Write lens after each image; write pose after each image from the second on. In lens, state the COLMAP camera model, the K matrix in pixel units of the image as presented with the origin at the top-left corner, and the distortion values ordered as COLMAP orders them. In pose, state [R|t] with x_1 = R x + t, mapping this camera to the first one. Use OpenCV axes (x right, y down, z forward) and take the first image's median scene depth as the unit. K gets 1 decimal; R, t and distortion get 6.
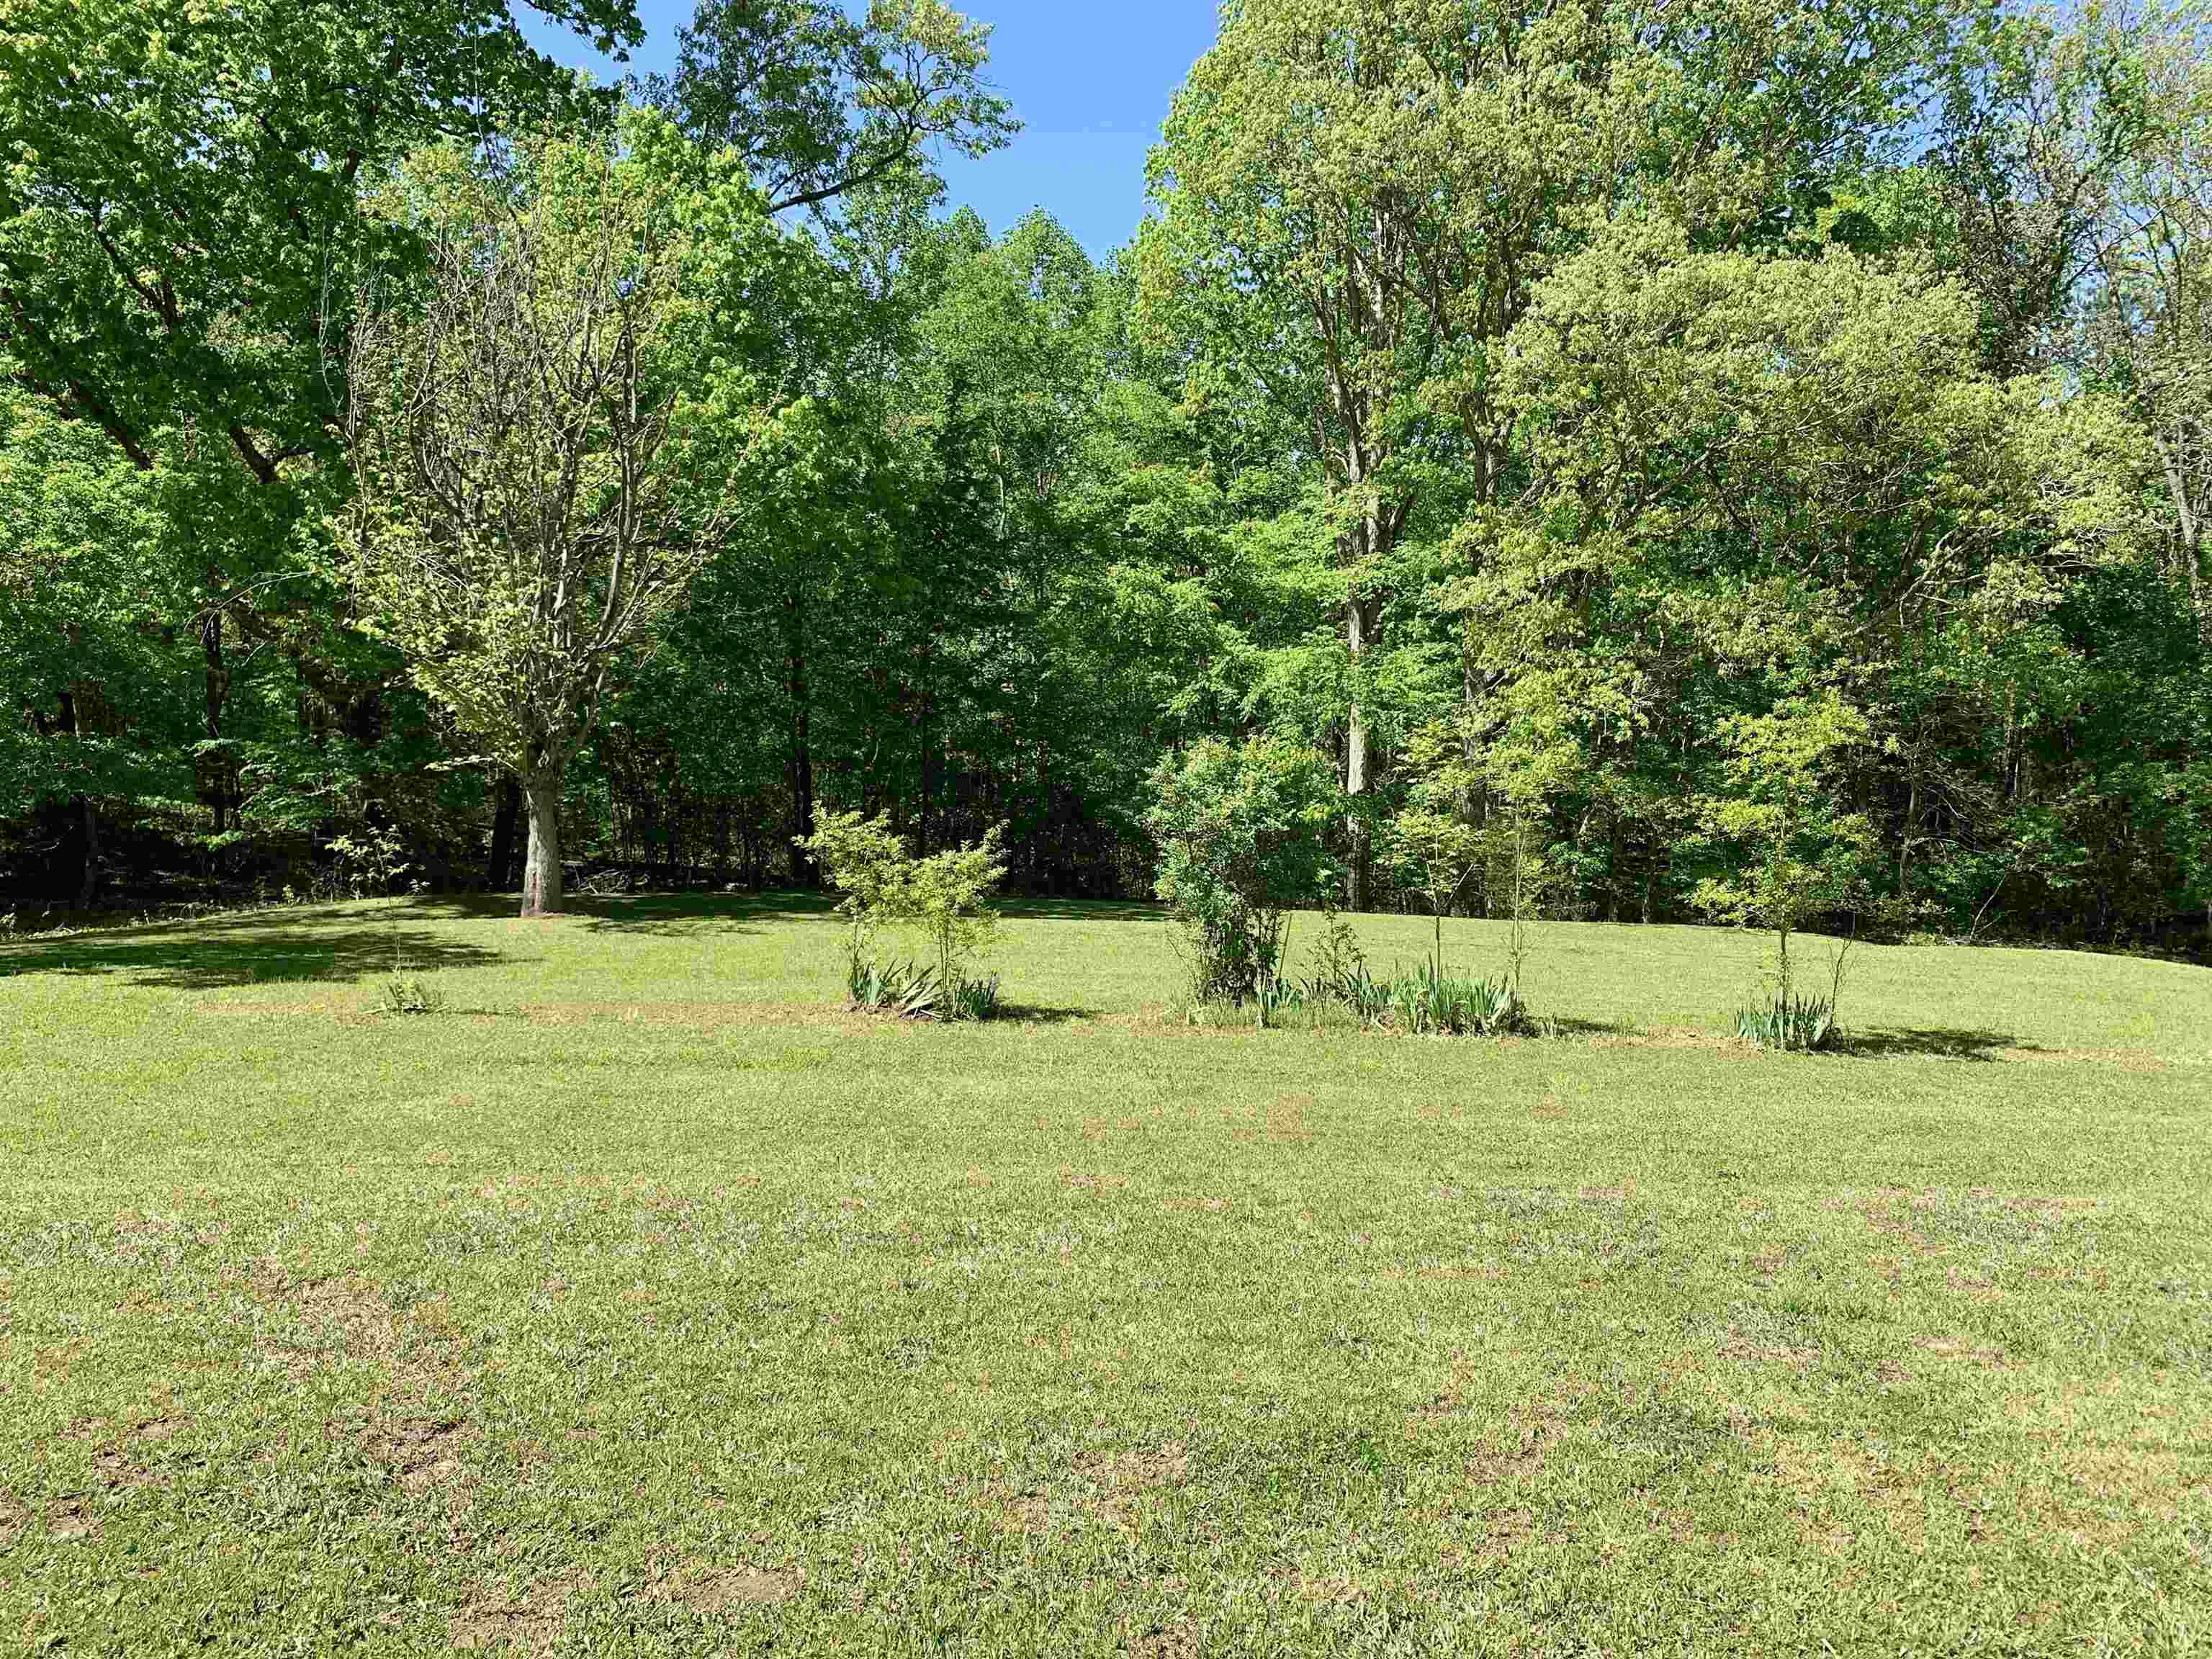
lens RADIAL K [[1664.0, 0, 1106.2], [0, 1664.0, 829.9], [0, 0, 1]] dist [0.001738, 0.006990]
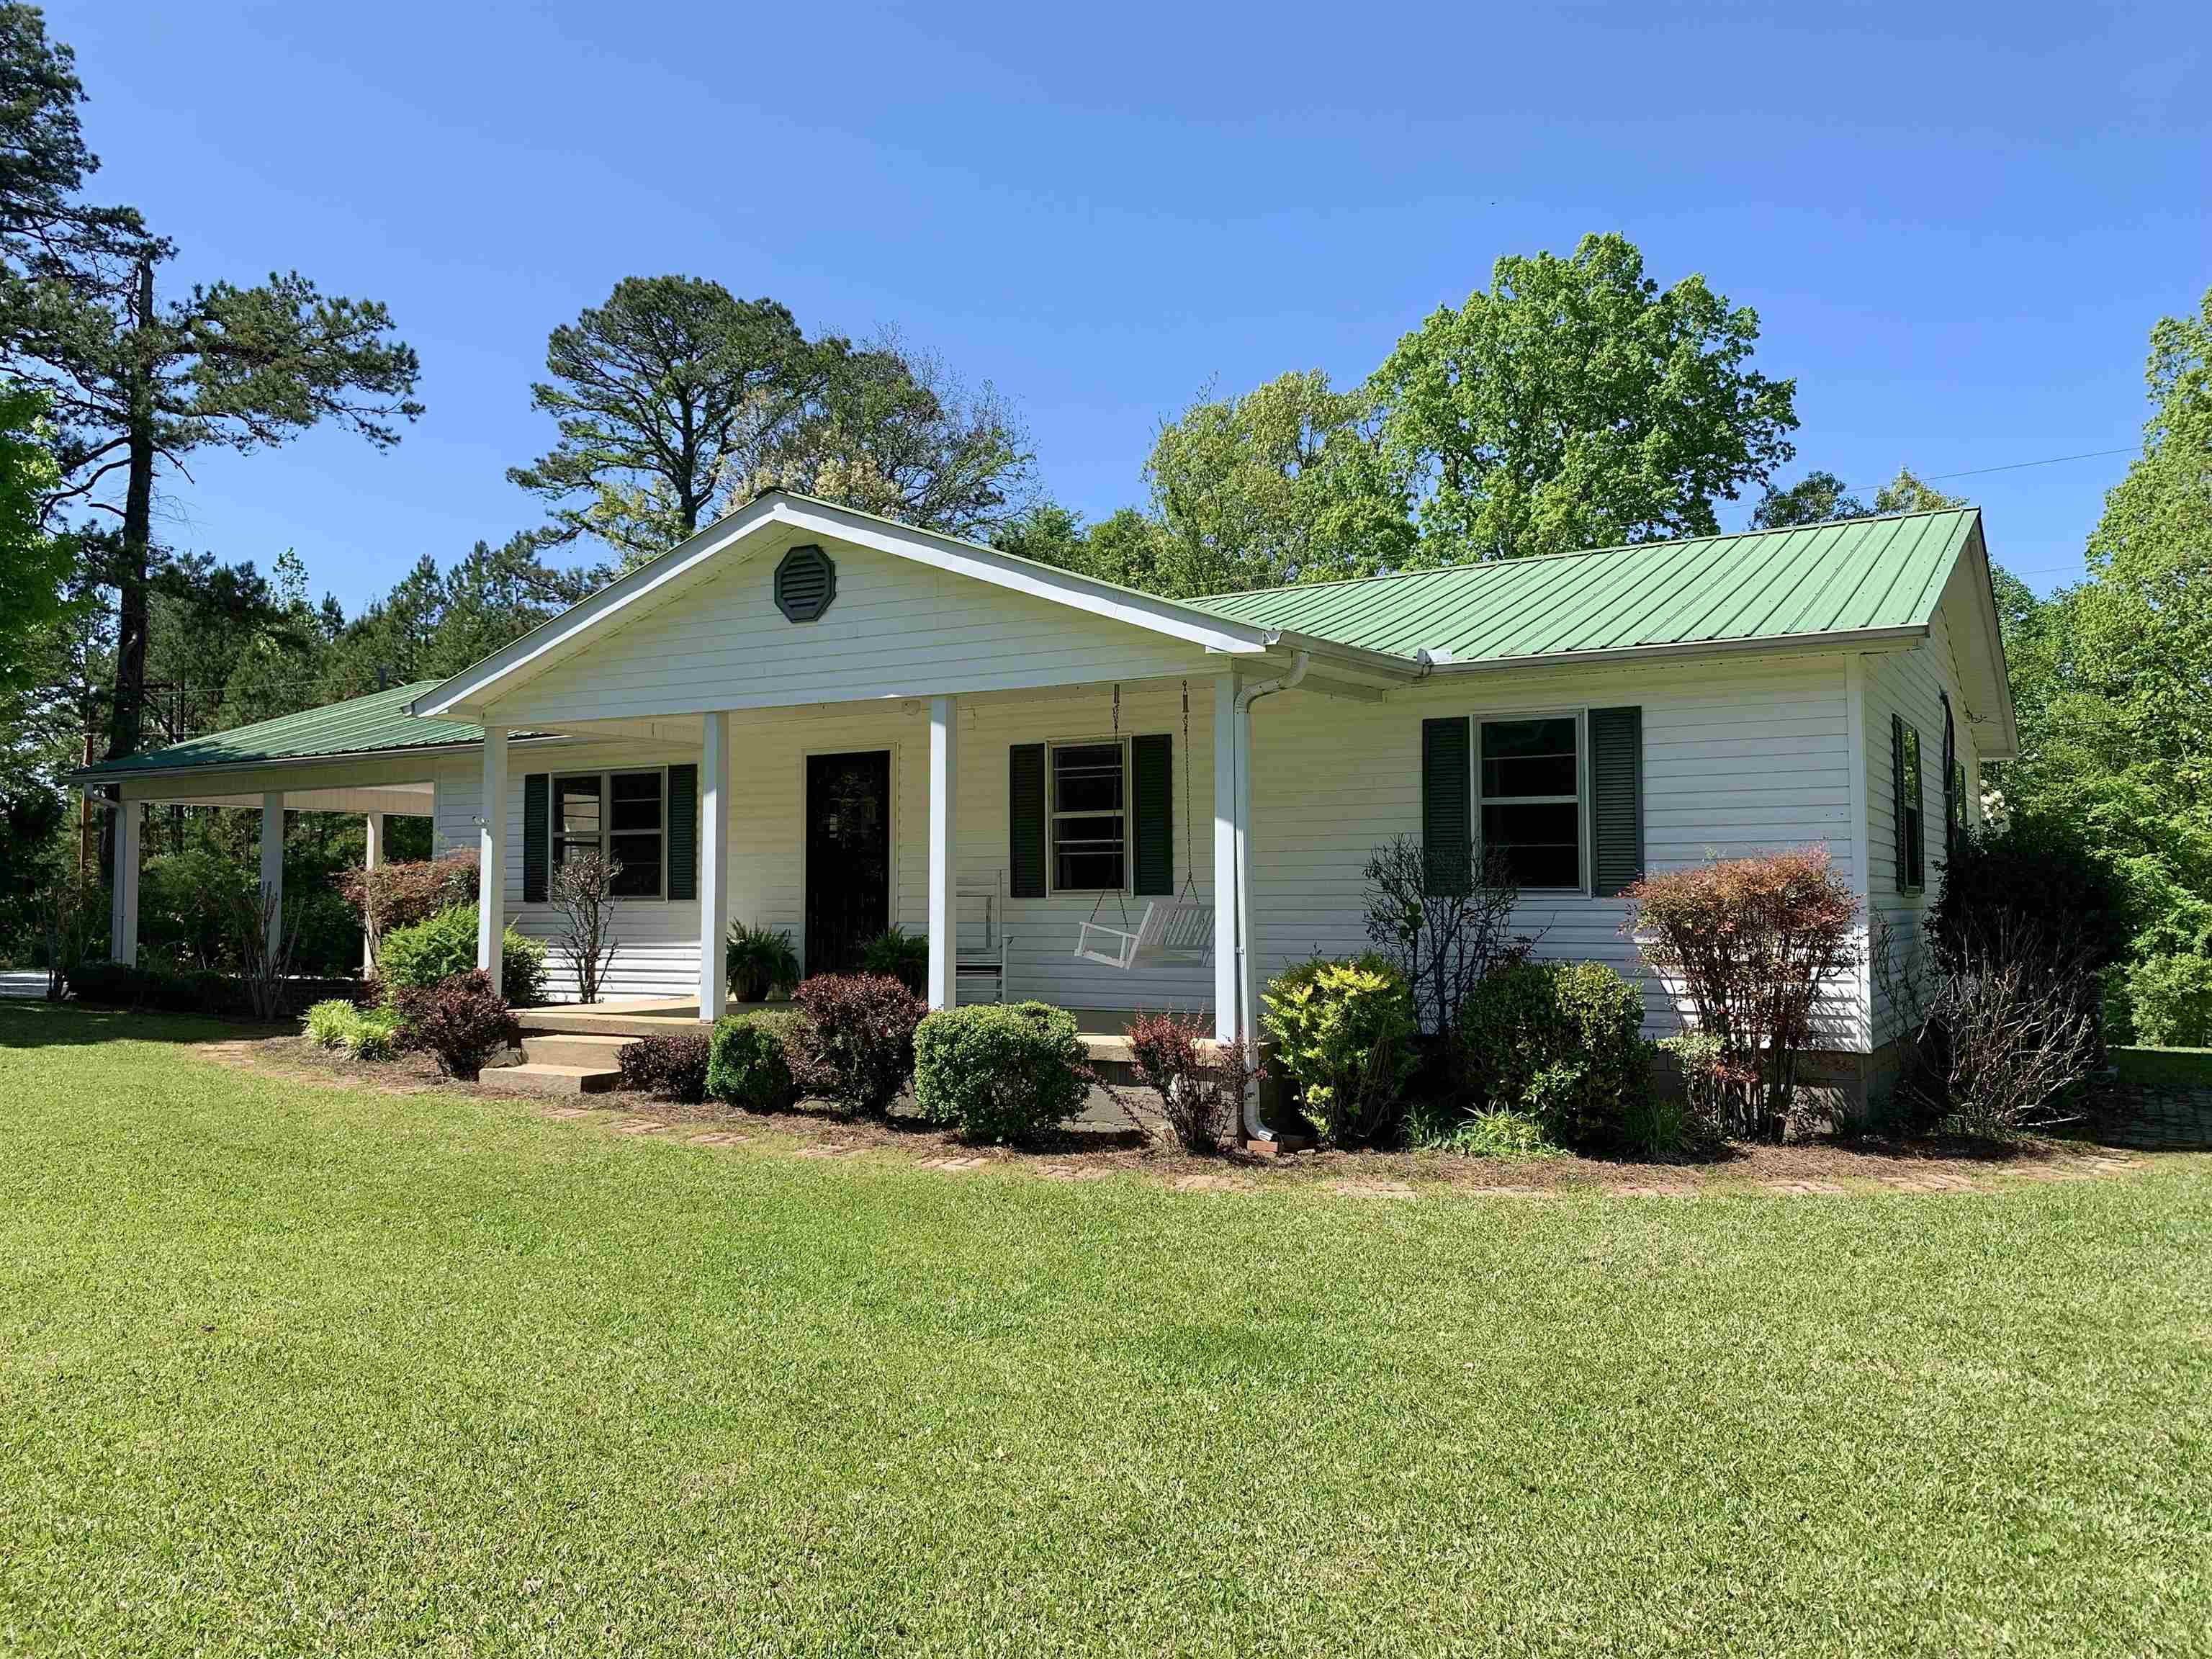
lens RADIAL K [[1664.0, 0, 1104.5], [0, 1664.0, 832.2], [0, 0, 1]] dist [0.001738, 0.006990]
pose [[0.870261, -0.059699, -0.488959, -0.026669], [-0.015447, 0.988833, -0.148223, 0.057850], [0.492348, 0.136545, 0.859621, -0.700636]]
